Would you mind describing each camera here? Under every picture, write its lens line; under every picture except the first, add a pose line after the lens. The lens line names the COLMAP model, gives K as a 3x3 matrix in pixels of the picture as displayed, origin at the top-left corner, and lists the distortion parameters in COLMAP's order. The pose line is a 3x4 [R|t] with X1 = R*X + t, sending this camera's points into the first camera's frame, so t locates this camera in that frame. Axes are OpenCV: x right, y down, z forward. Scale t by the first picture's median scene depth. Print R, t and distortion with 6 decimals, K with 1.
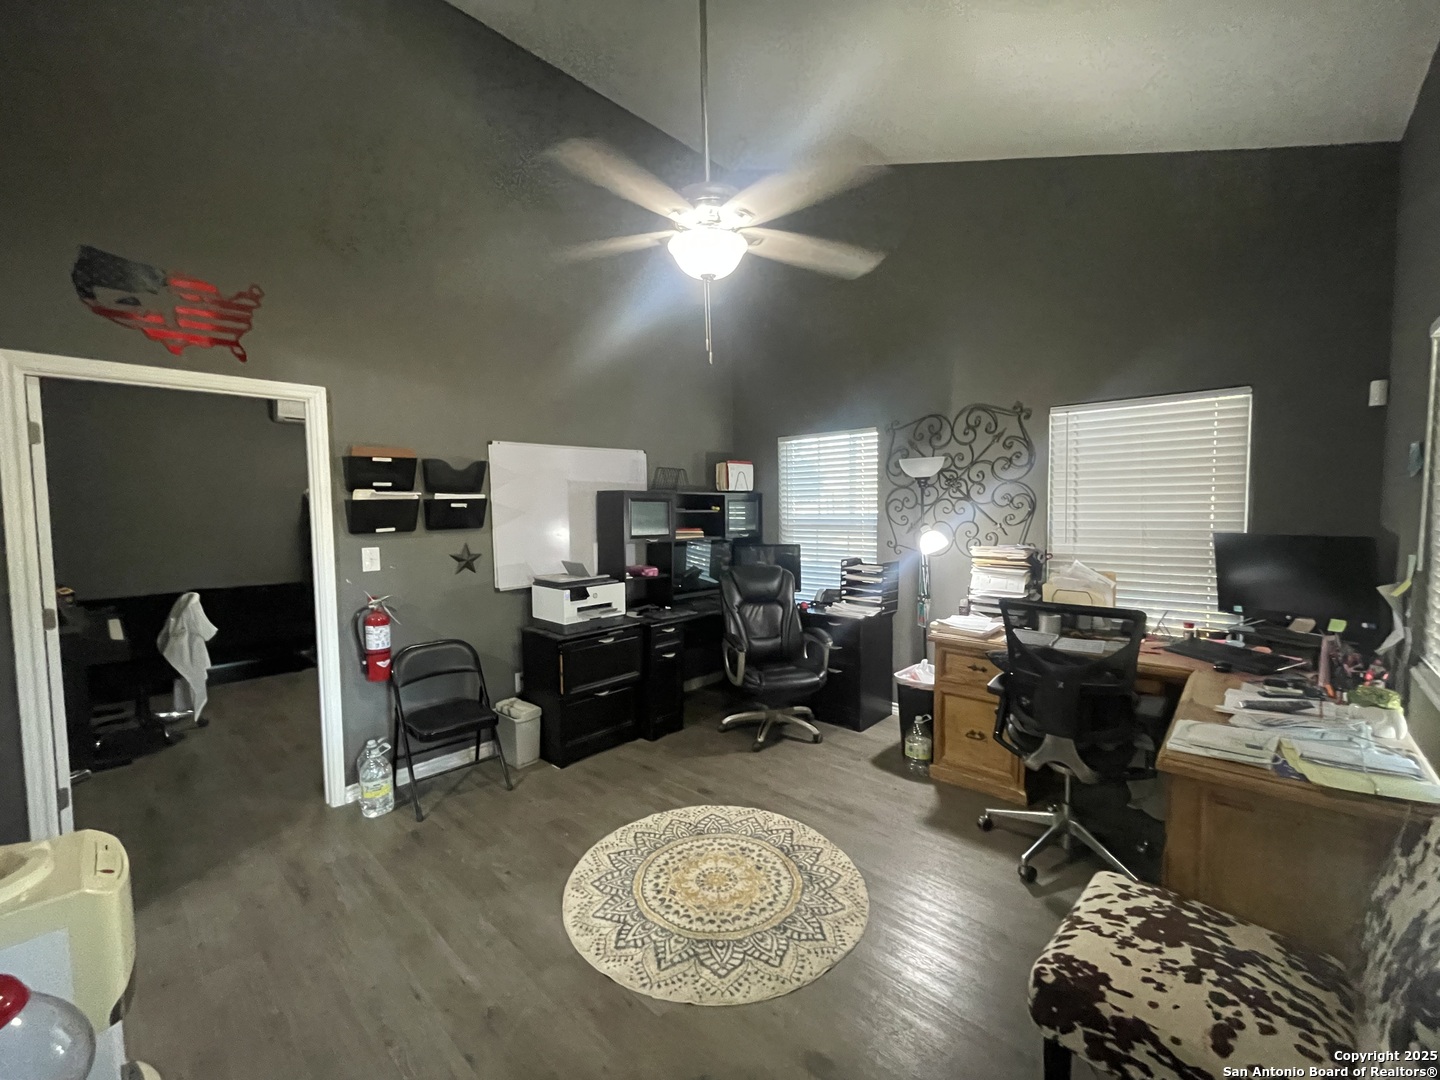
lens RADIAL K [[583.5, 0, 720.0], [0, 583.5, 540.1], [0, 0, 1]] dist [-0.001908, -0.000239]
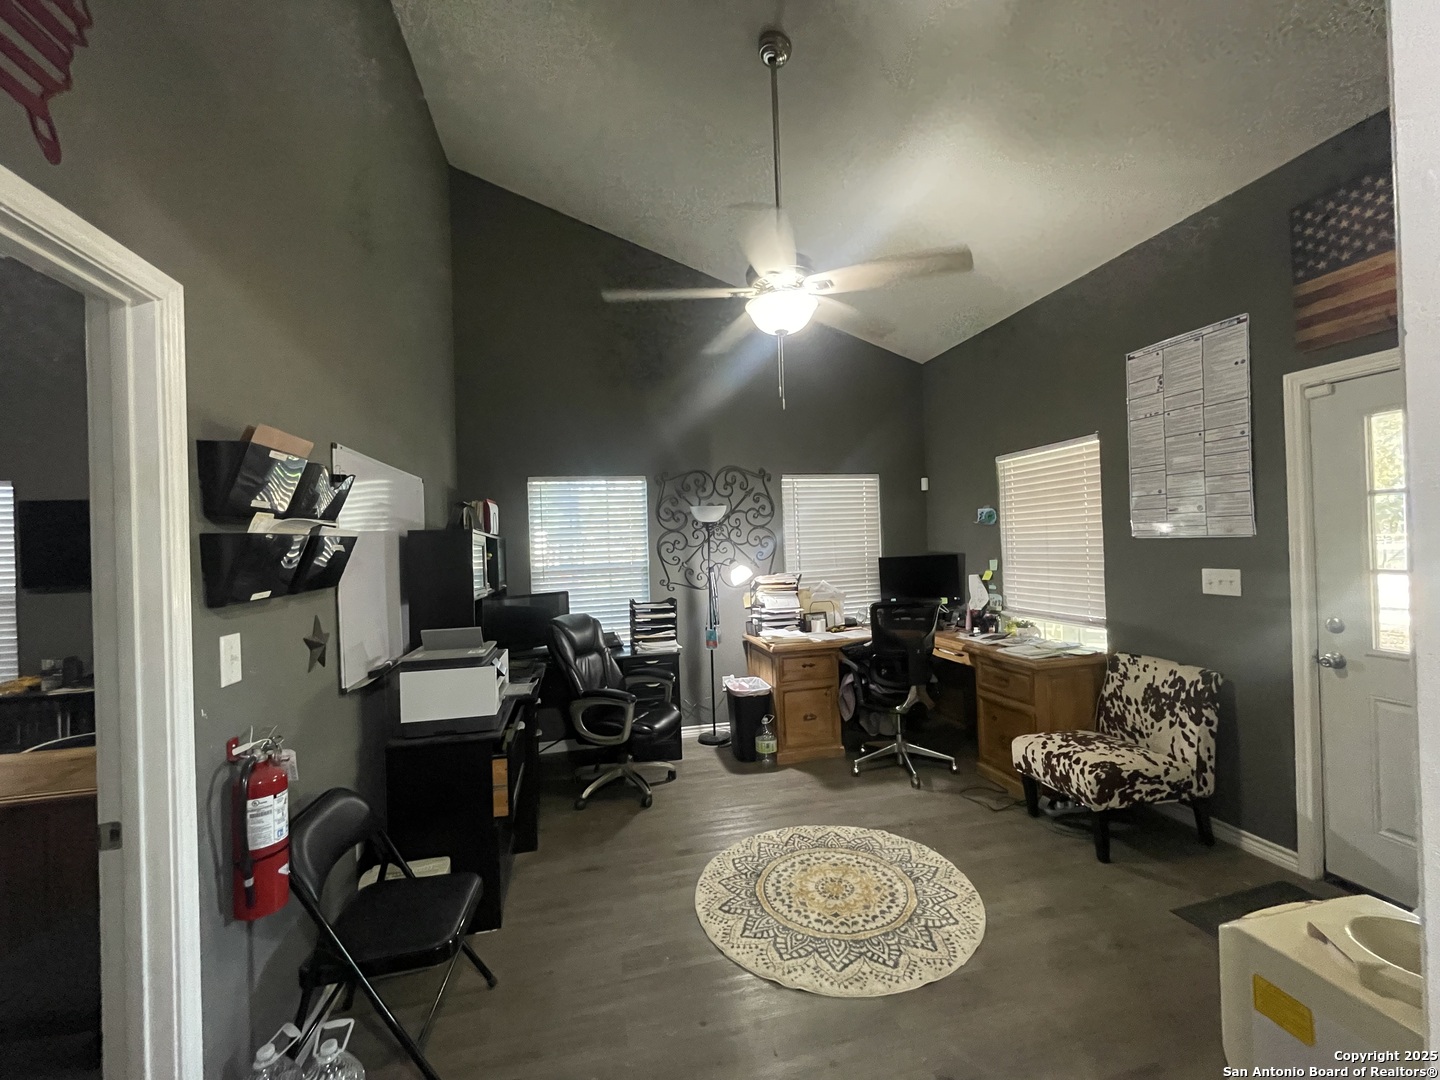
lens RADIAL K [[583.5, 0, 719.4], [0, 583.5, 542.7], [0, 0, 1]] dist [-0.001908, -0.000239]
pose [[0.562154, -0.003694, 0.827024, -0.747854], [0.079263, 0.995627, -0.049430, -0.007105], [-0.823226, 0.093339, 0.559989, 0.387355]]
